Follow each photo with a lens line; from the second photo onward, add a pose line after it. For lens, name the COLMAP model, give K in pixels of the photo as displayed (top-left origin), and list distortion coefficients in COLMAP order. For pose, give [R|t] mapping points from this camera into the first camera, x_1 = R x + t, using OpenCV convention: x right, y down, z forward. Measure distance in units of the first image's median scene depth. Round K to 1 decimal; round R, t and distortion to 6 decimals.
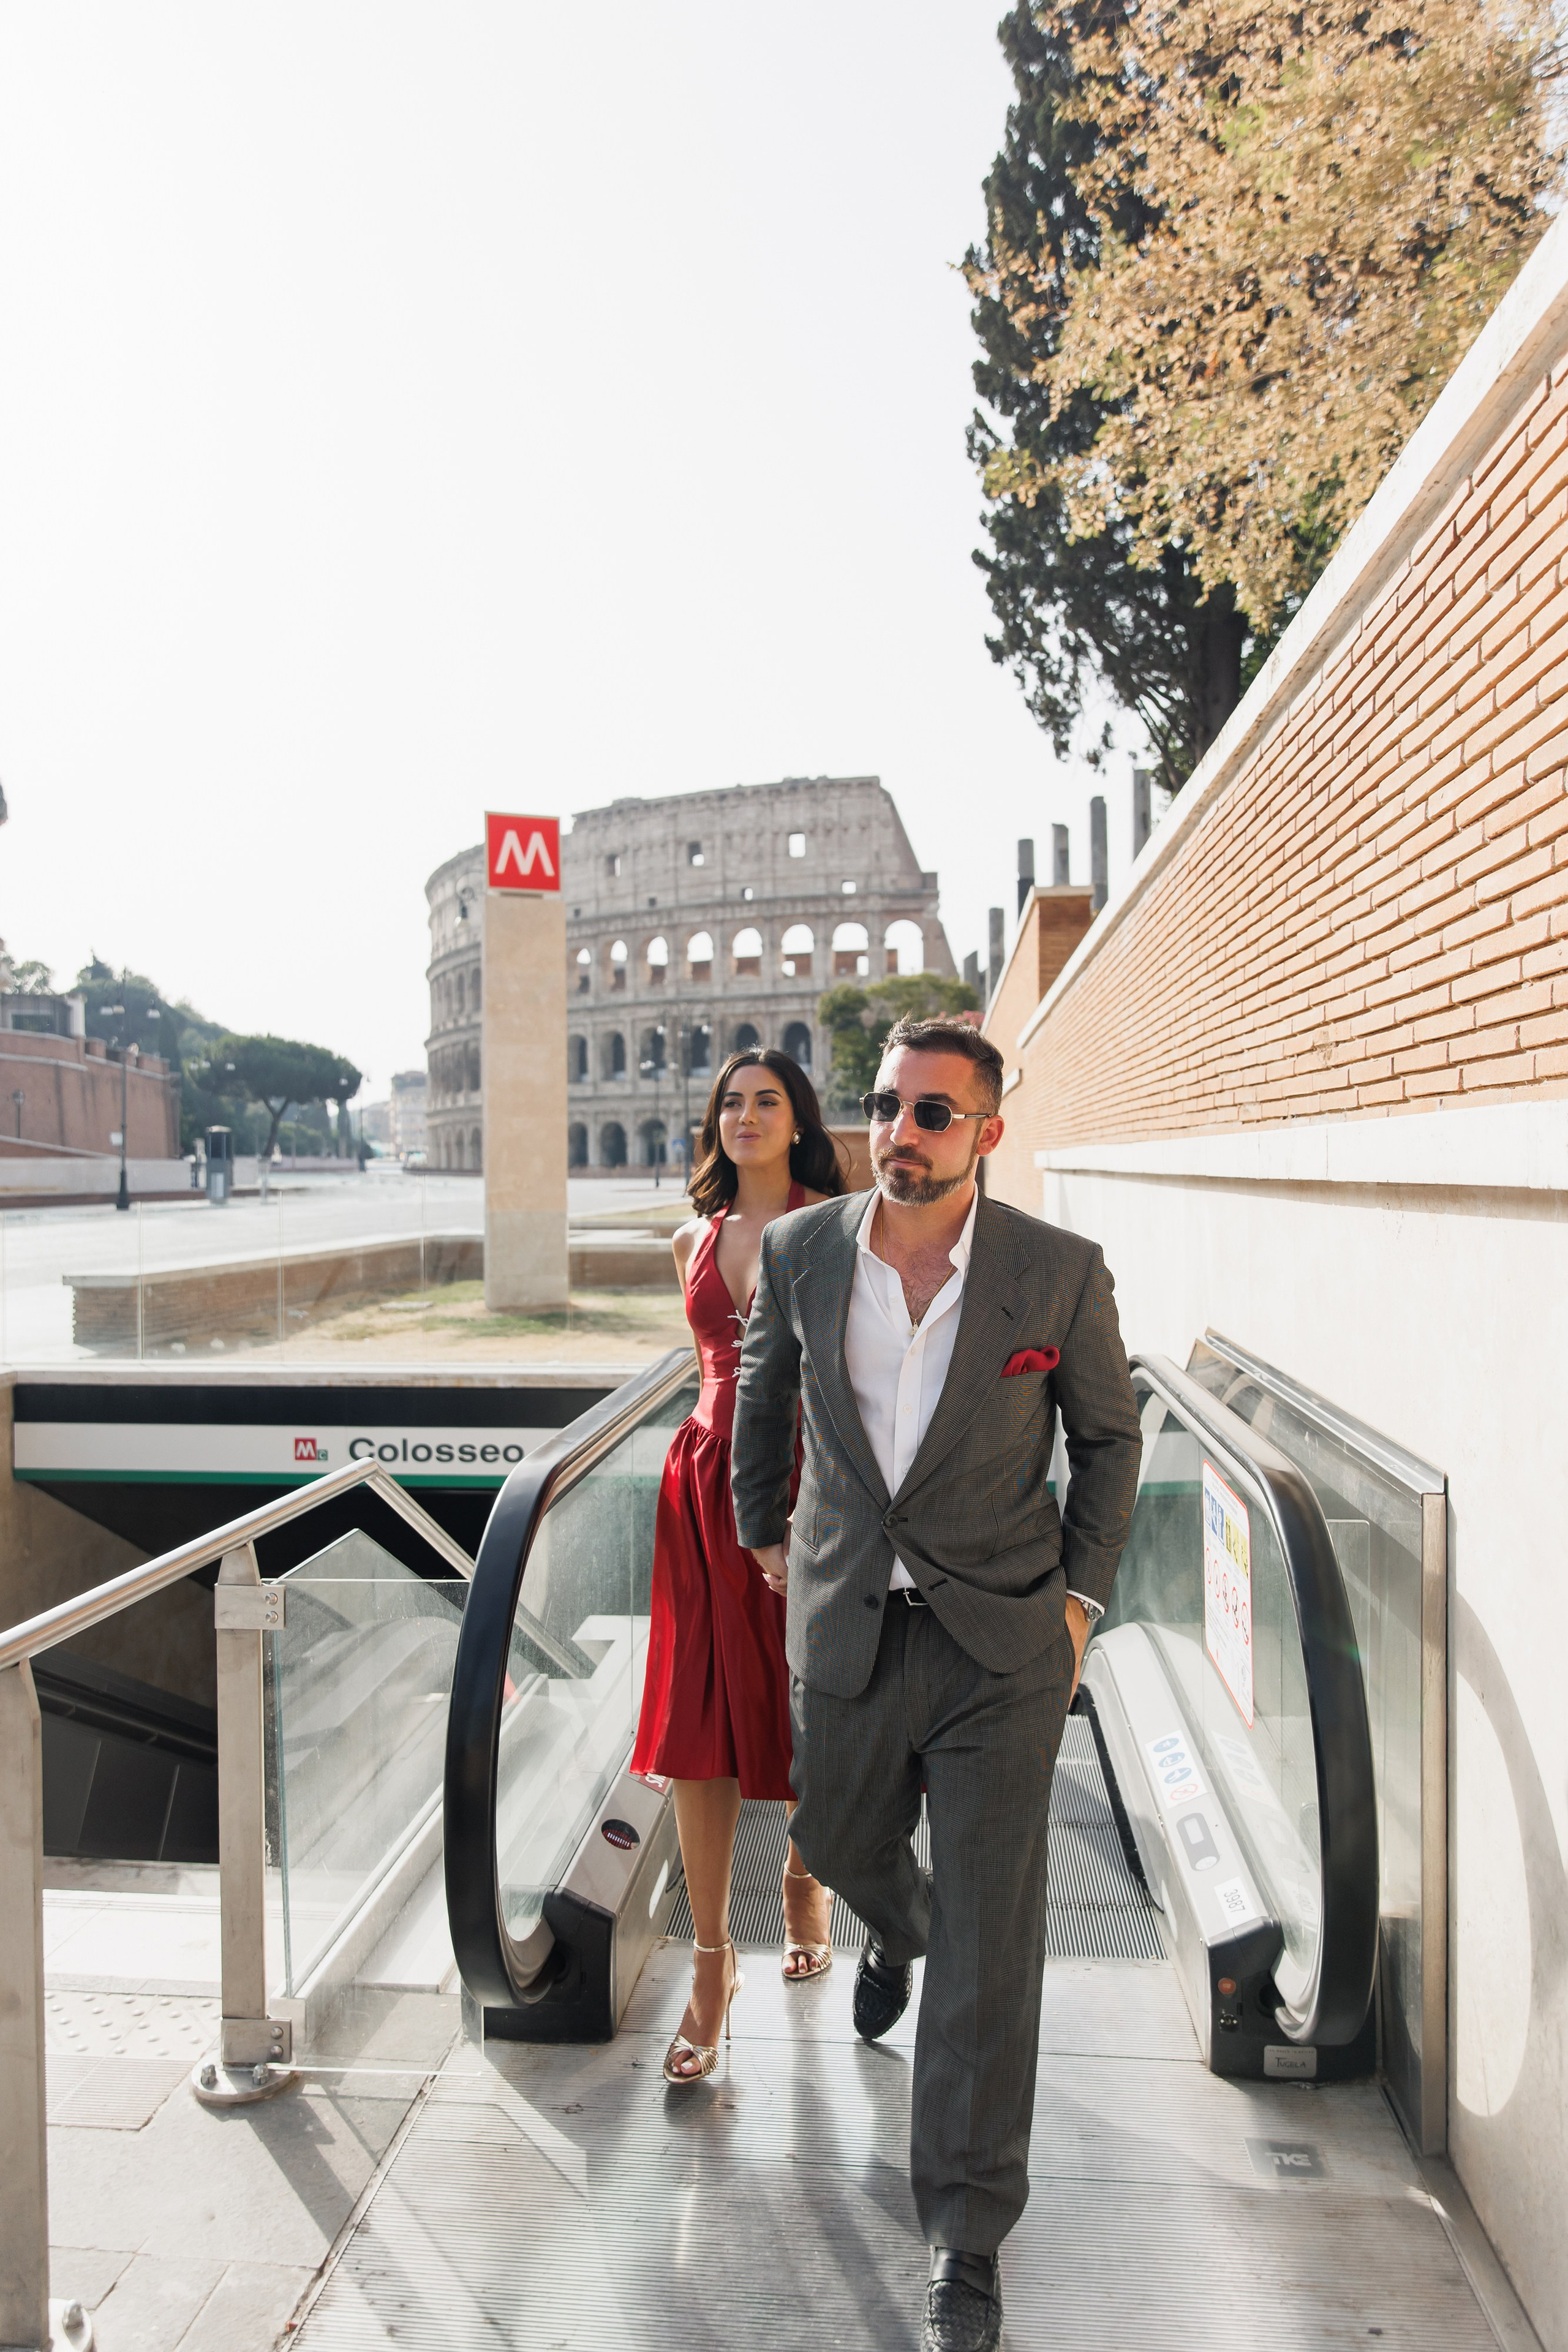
lens RADIAL K [[1561.9, 0, 781.5], [0, 1561.9, 1161.7], [0, 0, 1]] dist [0.027371, -0.005746]
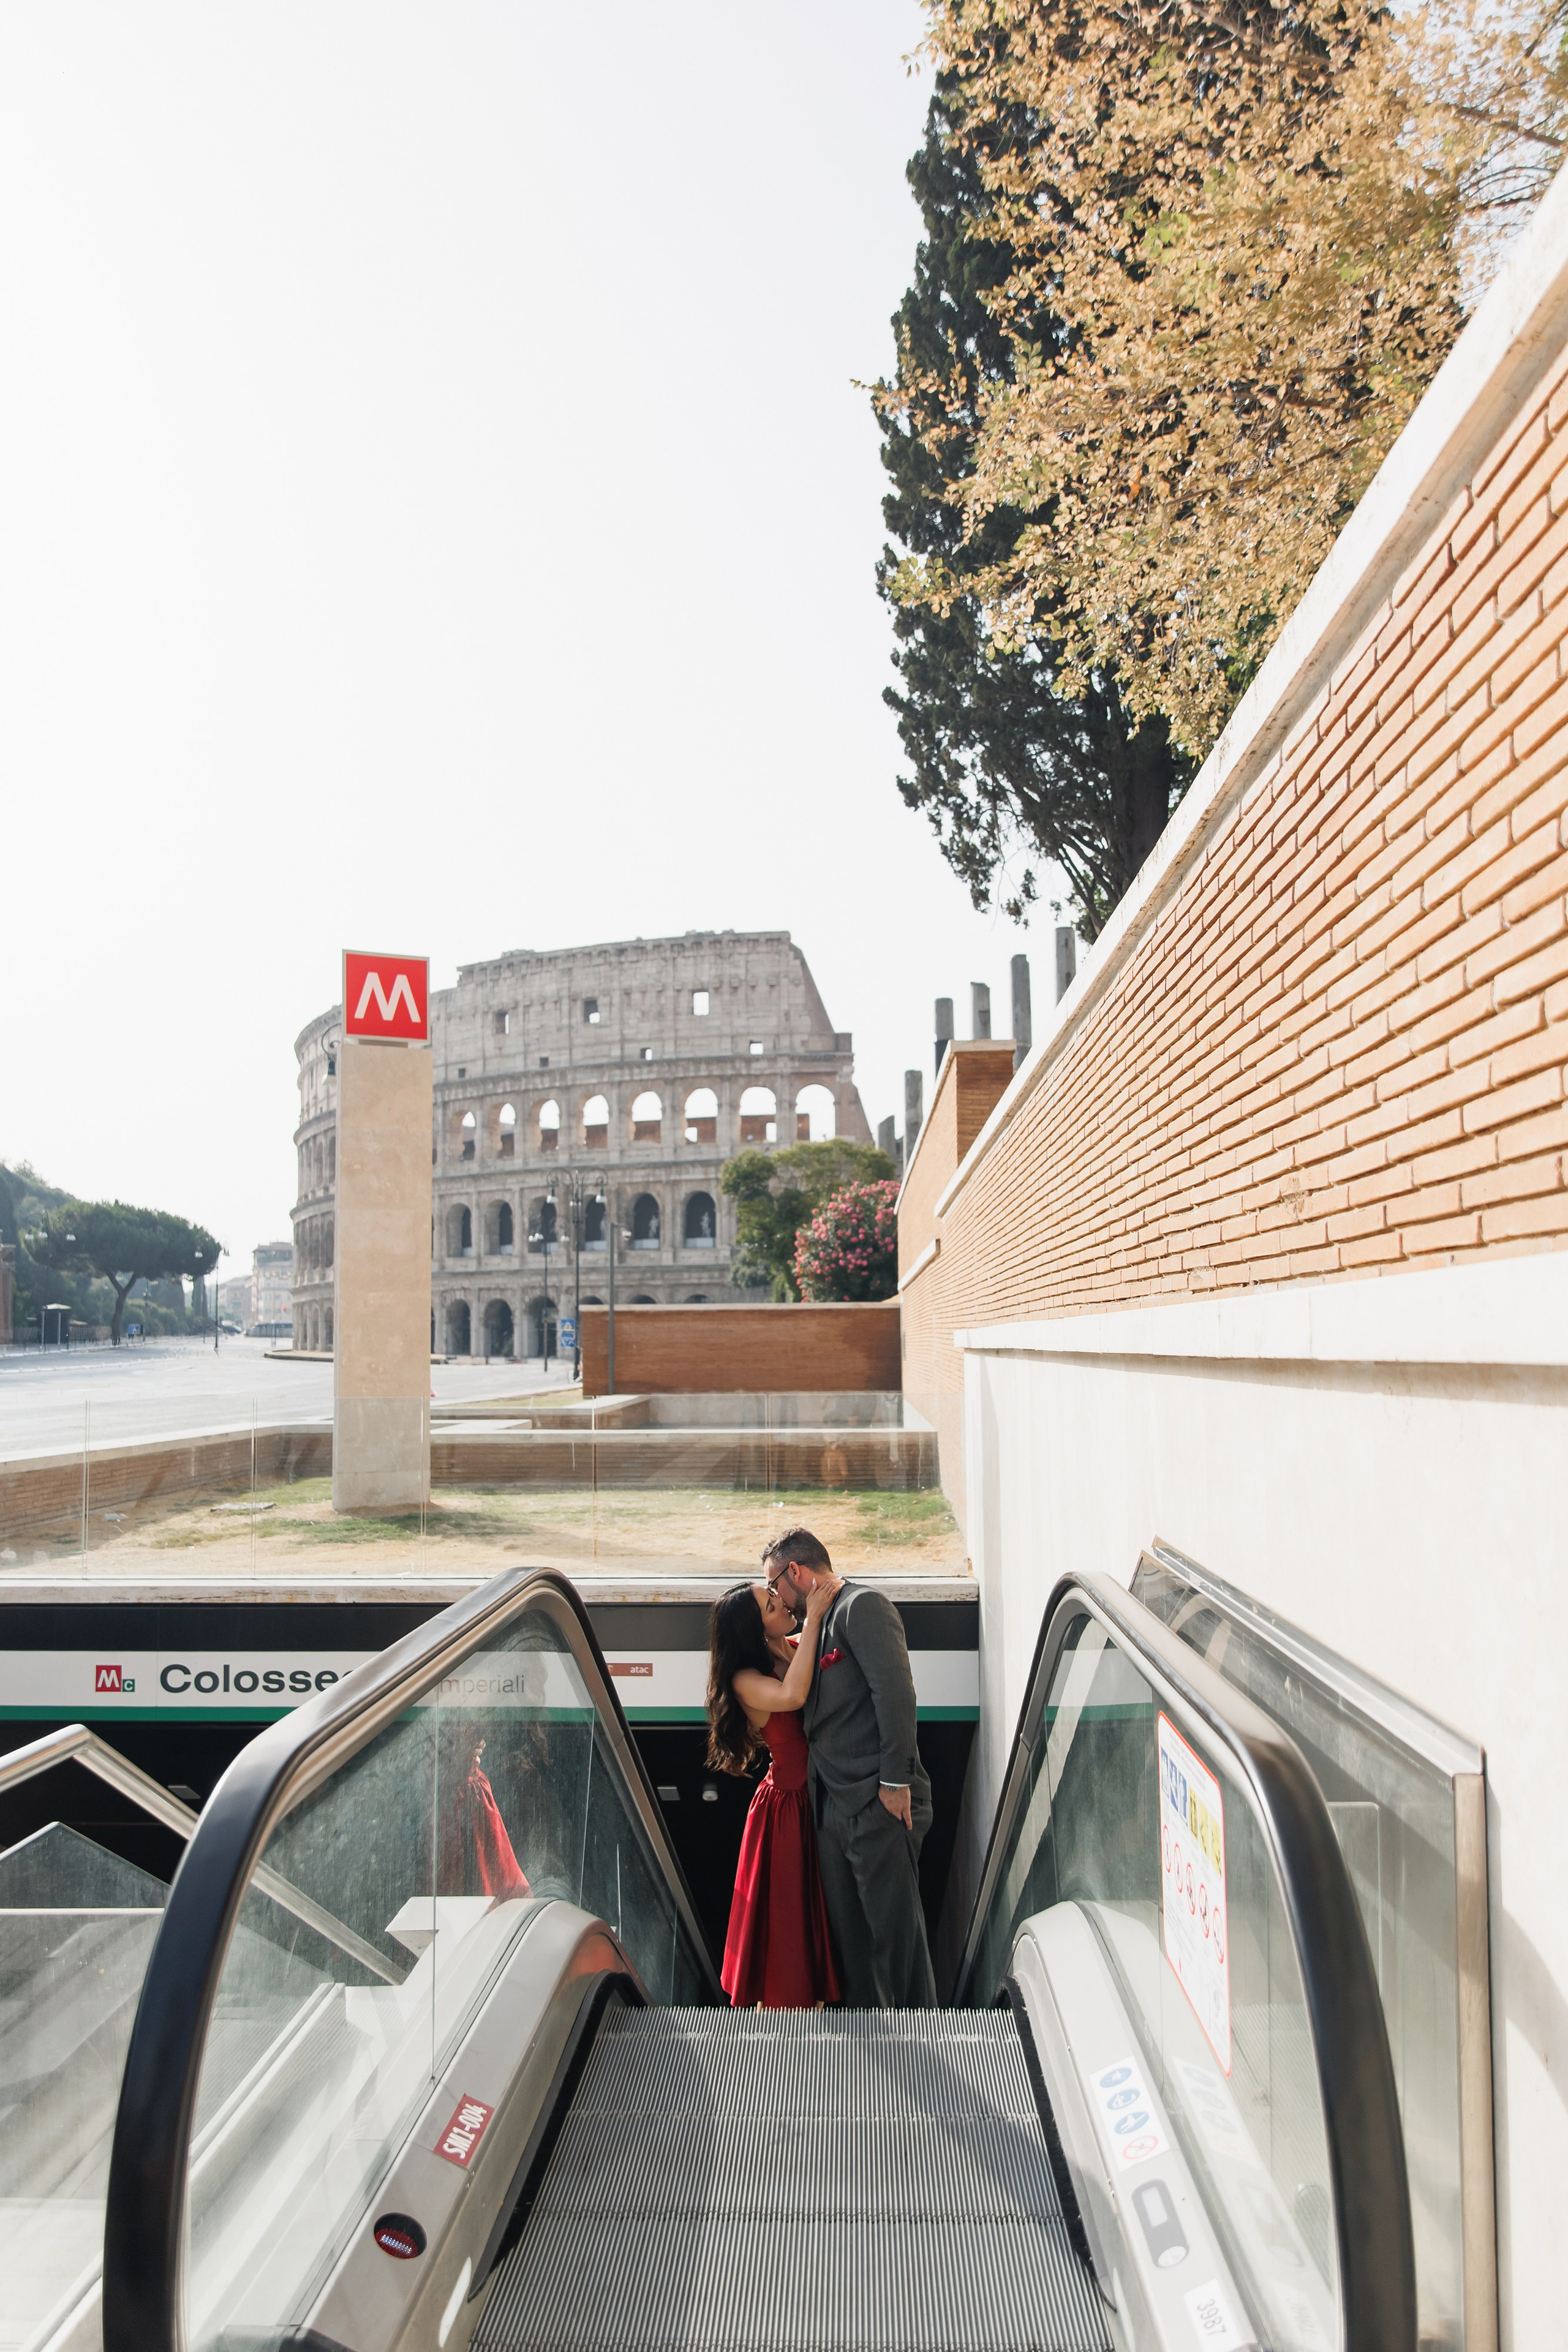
lens RADIAL K [[1691.1, 0, 774.2], [0, 1691.1, 1218.1], [0, 0, 1]] dist [0.010663, 0.009866]
pose [[0.998568, 0.005143, 0.053241, 0.000528], [-0.001186, 0.997251, -0.074093, 0.000080], [-0.053476, 0.073923, 0.995829, 0.002606]]
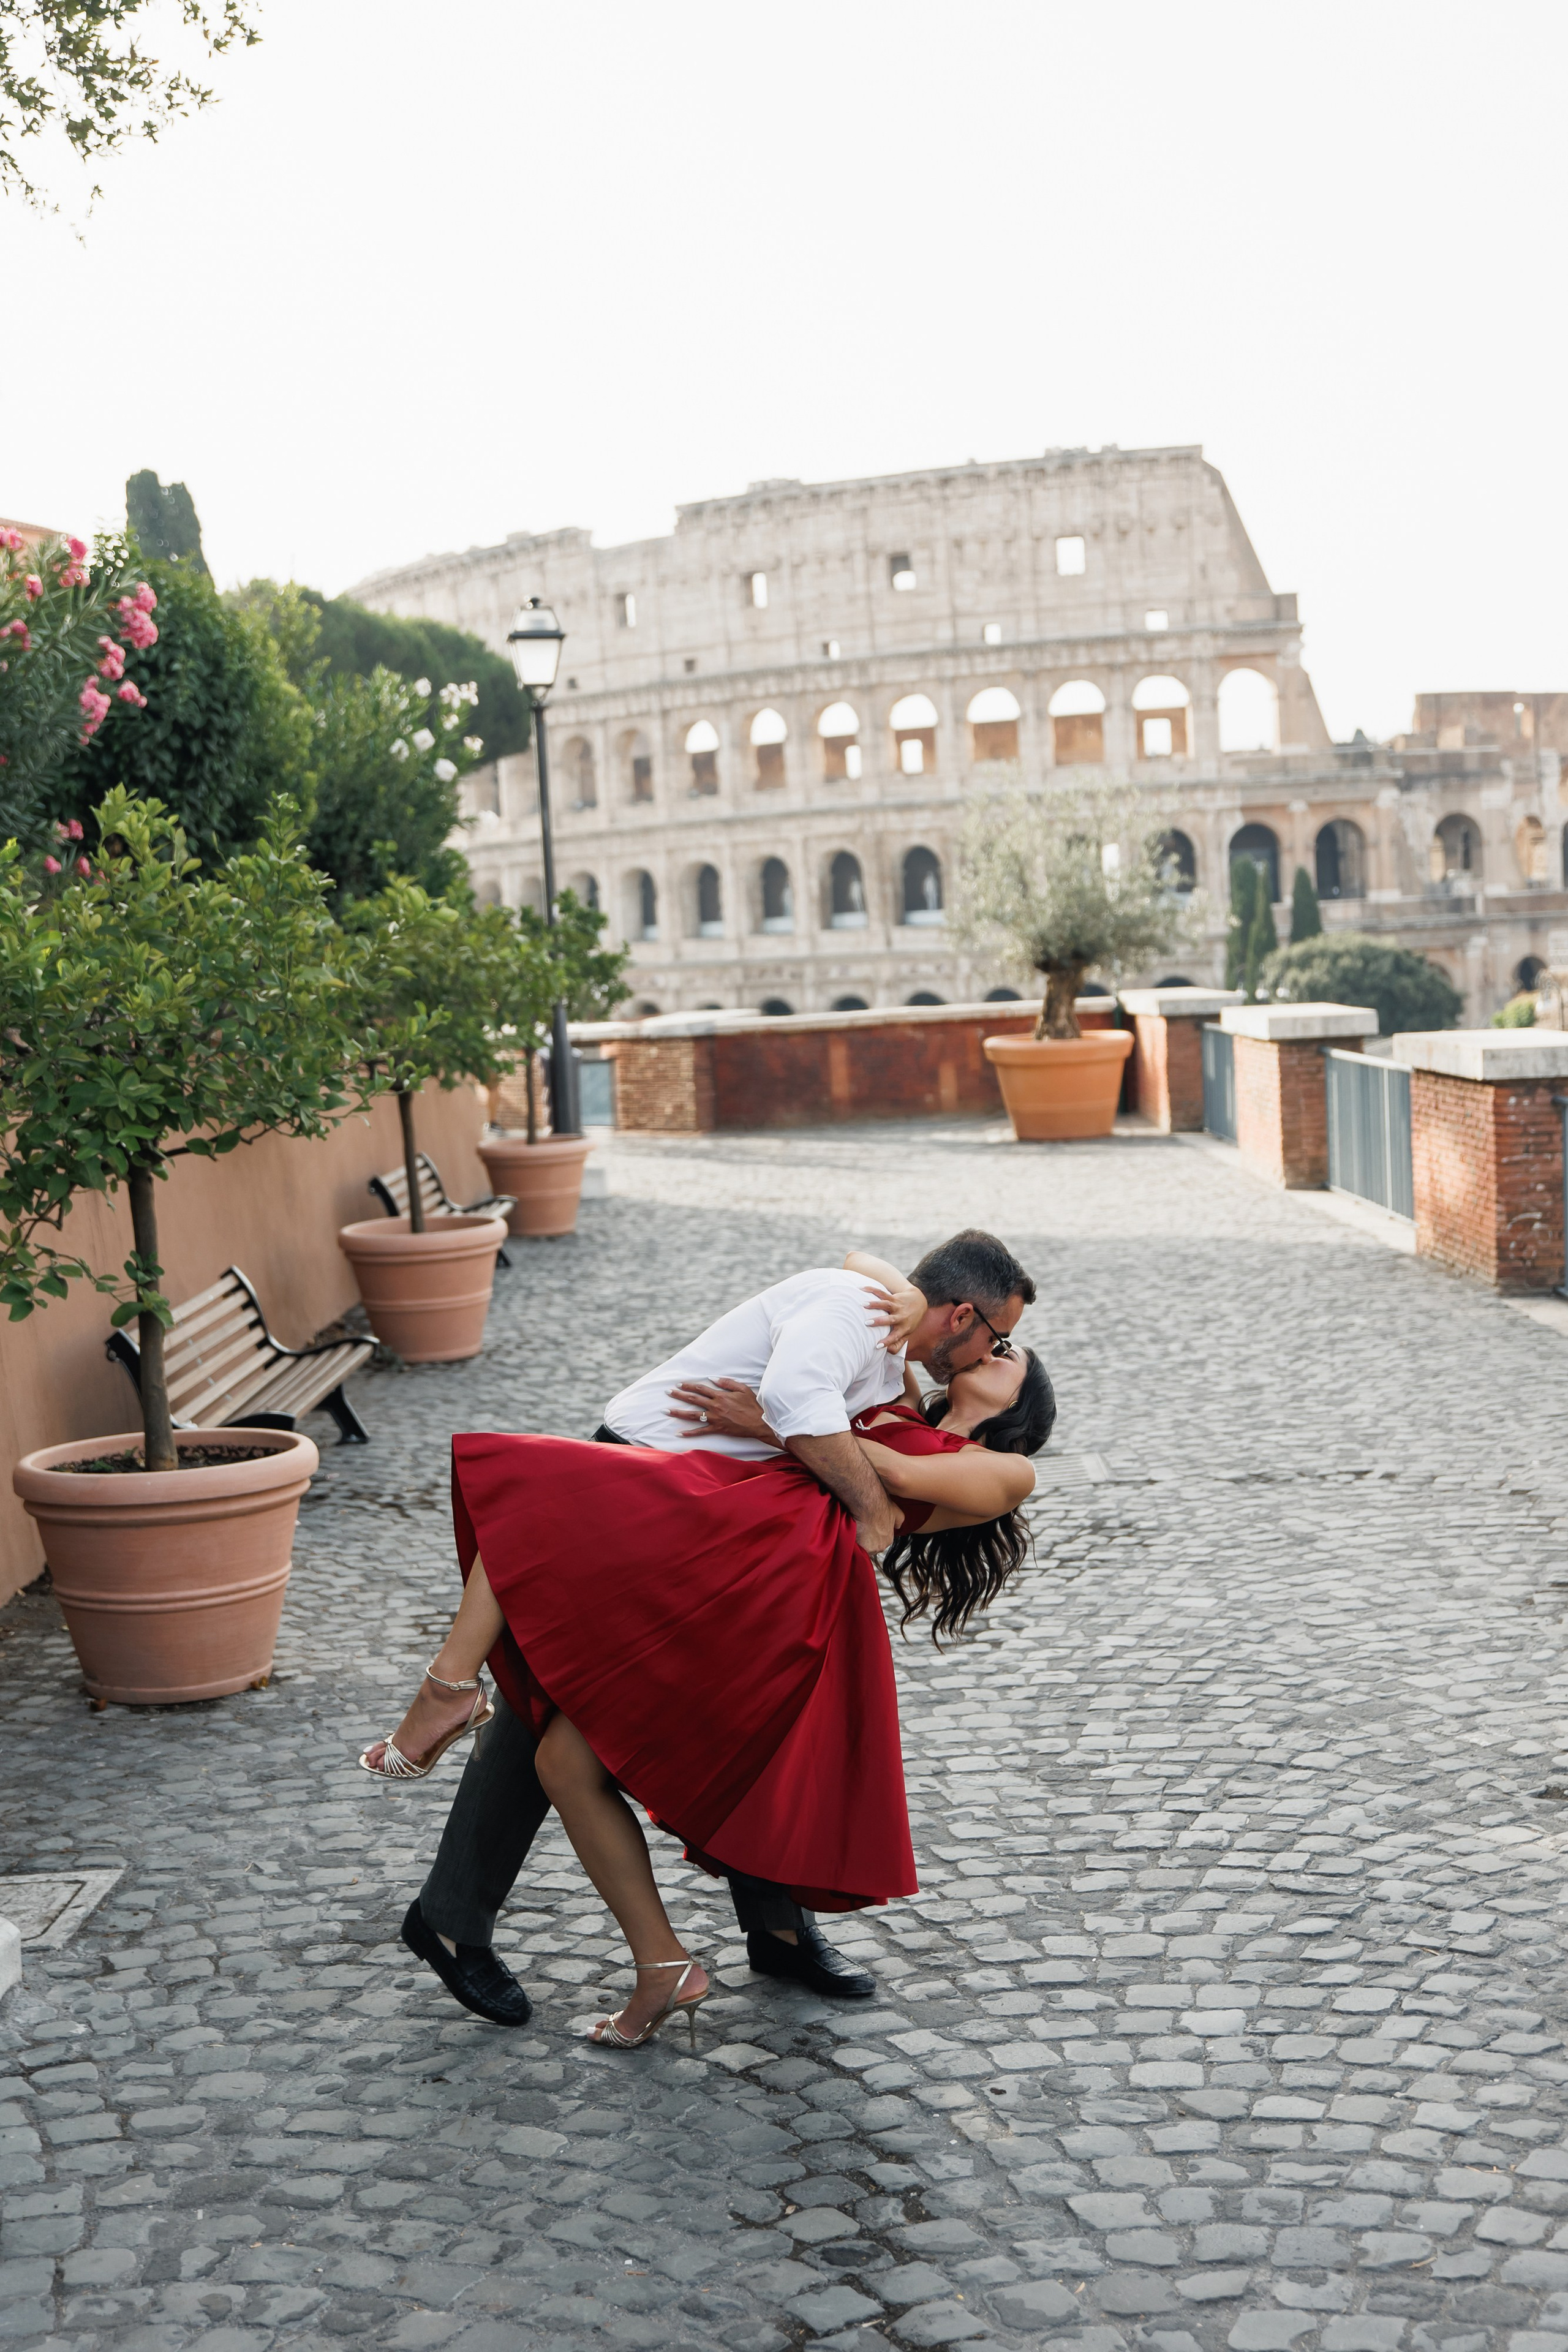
lens RADIAL K [[2903.6, 0, 794.7], [0, 2903.6, 1175.8], [0, 0, 1]] dist [0.001736, 0.000000]
pose [[0.994128, -0.055971, 0.092615, -0.227435], [0.048837, 0.995789, 0.077580, -0.048810], [-0.096567, -0.072601, 0.992675, -0.181407]]
